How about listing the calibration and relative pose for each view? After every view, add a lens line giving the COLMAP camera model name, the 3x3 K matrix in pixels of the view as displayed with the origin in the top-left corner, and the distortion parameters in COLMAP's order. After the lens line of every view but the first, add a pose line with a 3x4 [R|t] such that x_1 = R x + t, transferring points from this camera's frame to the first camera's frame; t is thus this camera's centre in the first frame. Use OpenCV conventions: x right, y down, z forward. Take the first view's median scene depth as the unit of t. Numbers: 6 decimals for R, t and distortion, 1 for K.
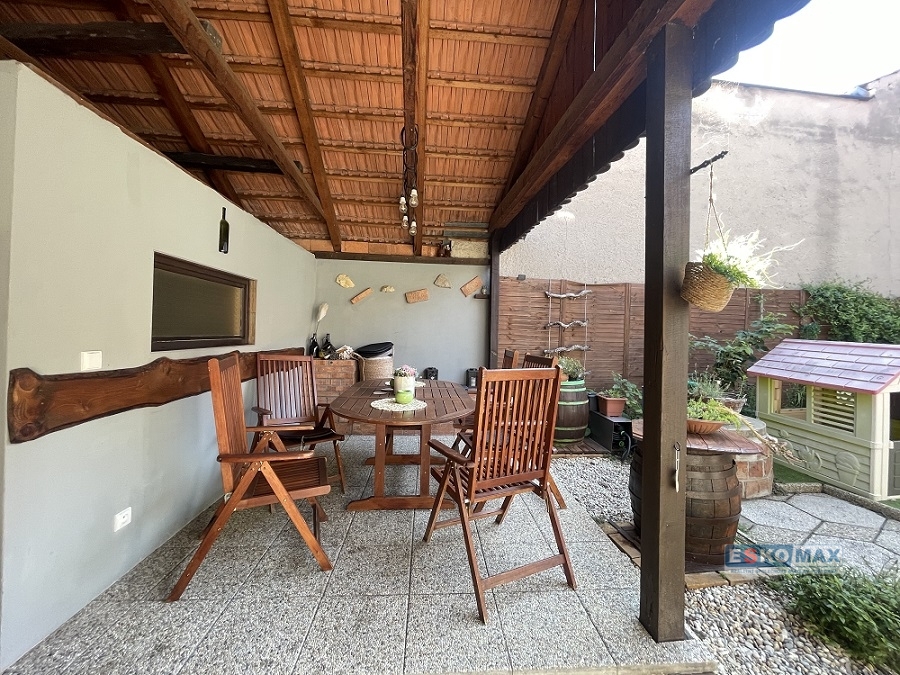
lens RADIAL K [[361.3, 0, 451.9], [0, 361.3, 334.0], [0, 0, 1]] dist [-0.001733, -0.001027]
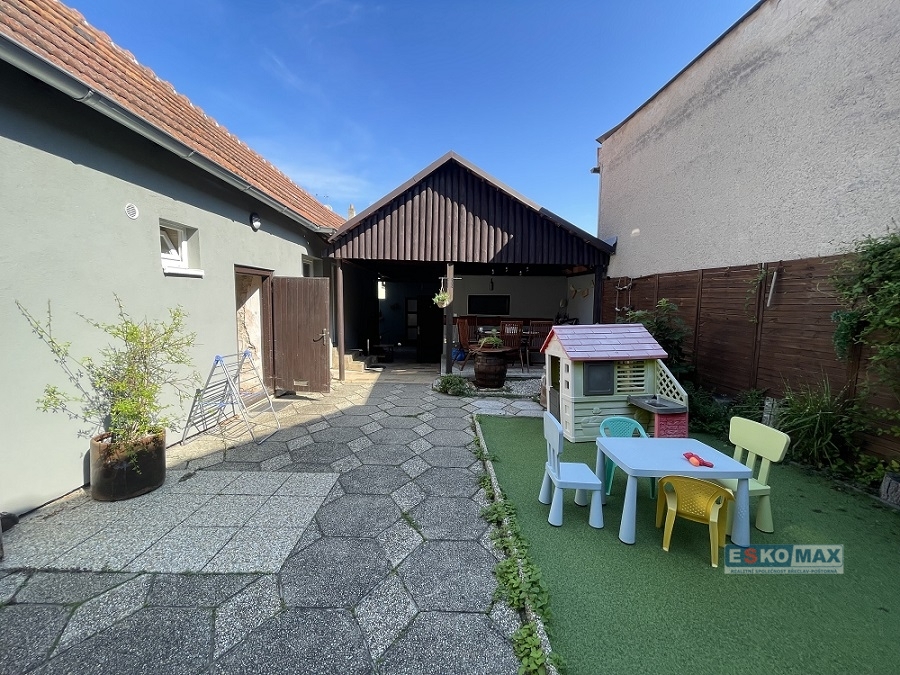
lens RADIAL K [[361.3, 0, 448.5], [0, 361.3, 331.6], [0, 0, 1]] dist [-0.001733, -0.001027]
pose [[-0.050932, 0.065363, -0.996561, 2.415478], [-0.021897, 0.997543, 0.066546, -0.026263], [0.998462, 0.025211, -0.049375, 0.554237]]
